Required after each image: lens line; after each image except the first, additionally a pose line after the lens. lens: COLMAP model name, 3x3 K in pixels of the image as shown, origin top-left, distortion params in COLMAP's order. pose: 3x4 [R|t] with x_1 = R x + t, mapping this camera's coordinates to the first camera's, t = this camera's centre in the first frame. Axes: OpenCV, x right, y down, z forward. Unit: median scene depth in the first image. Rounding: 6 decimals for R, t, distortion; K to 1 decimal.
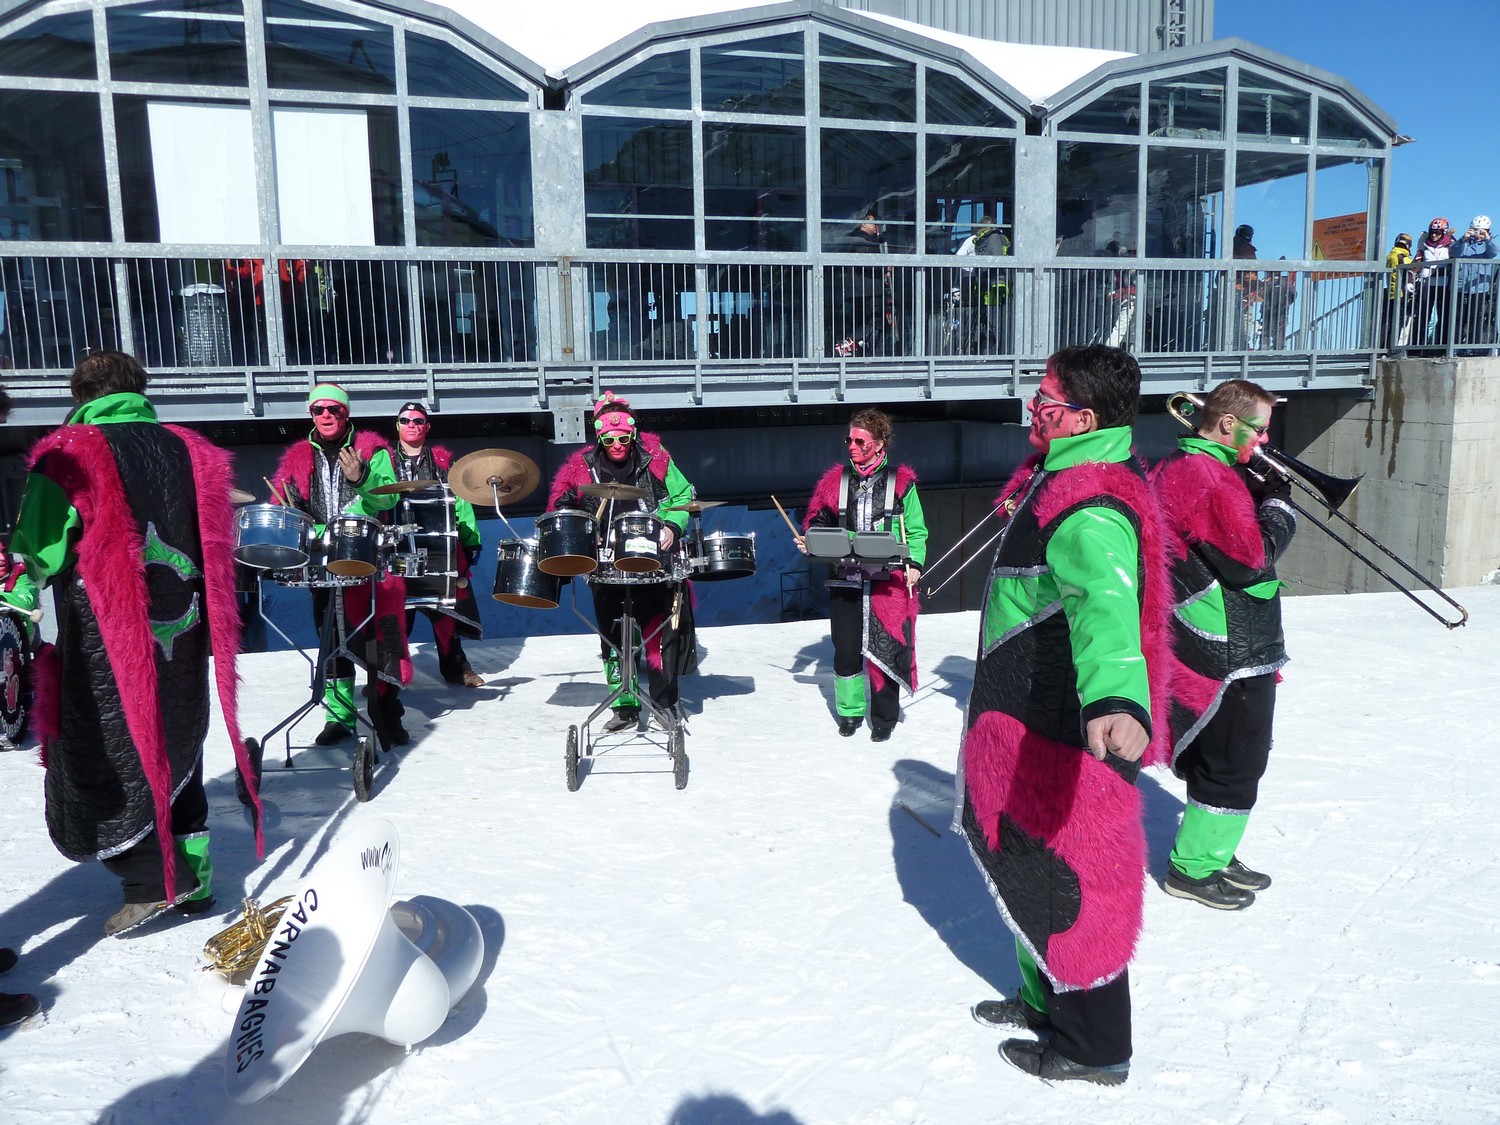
lens RADIAL K [[1109.1, 0, 750.0], [0, 1109.1, 562.5], [0, 0, 1]] dist [-0.010229, 0.005870]
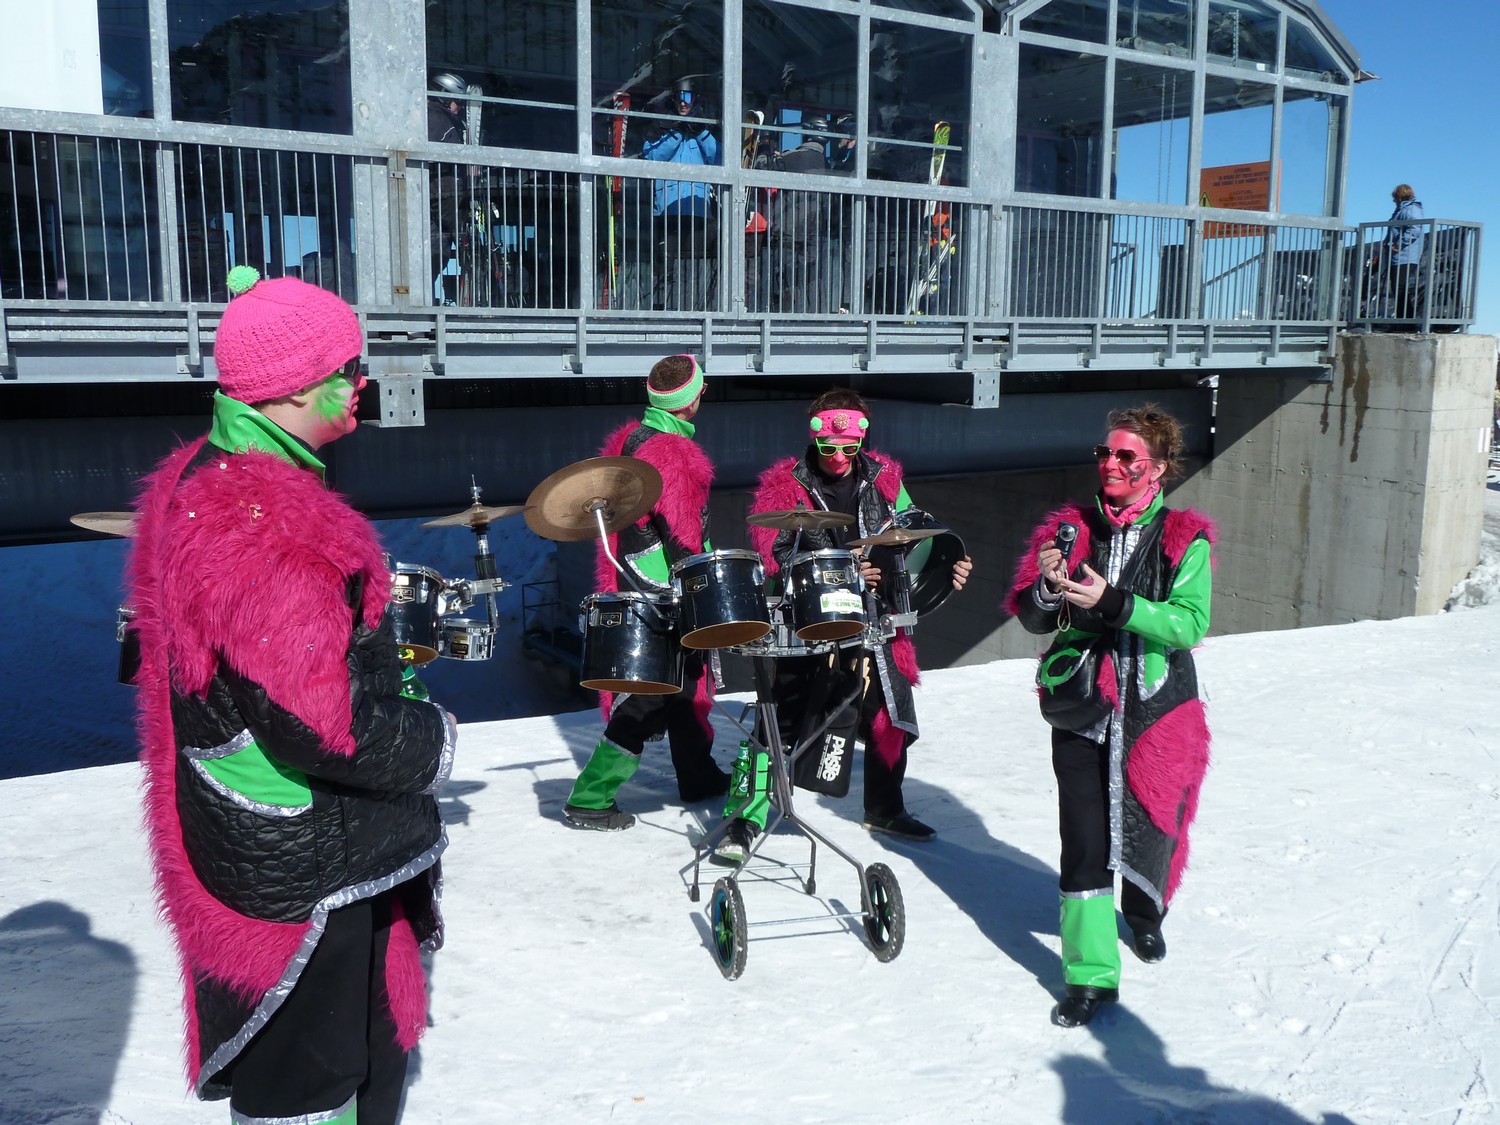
lens RADIAL K [[1355.1, 0, 750.0], [0, 1355.1, 562.5], [0, 0, 1]] dist [0.005217, -0.017825]
pose [[0.966048, -0.017689, 0.257756, -0.154343], [0.018805, 0.999821, -0.001867, -0.016681], [-0.257677, 0.006651, 0.966208, 0.127201]]
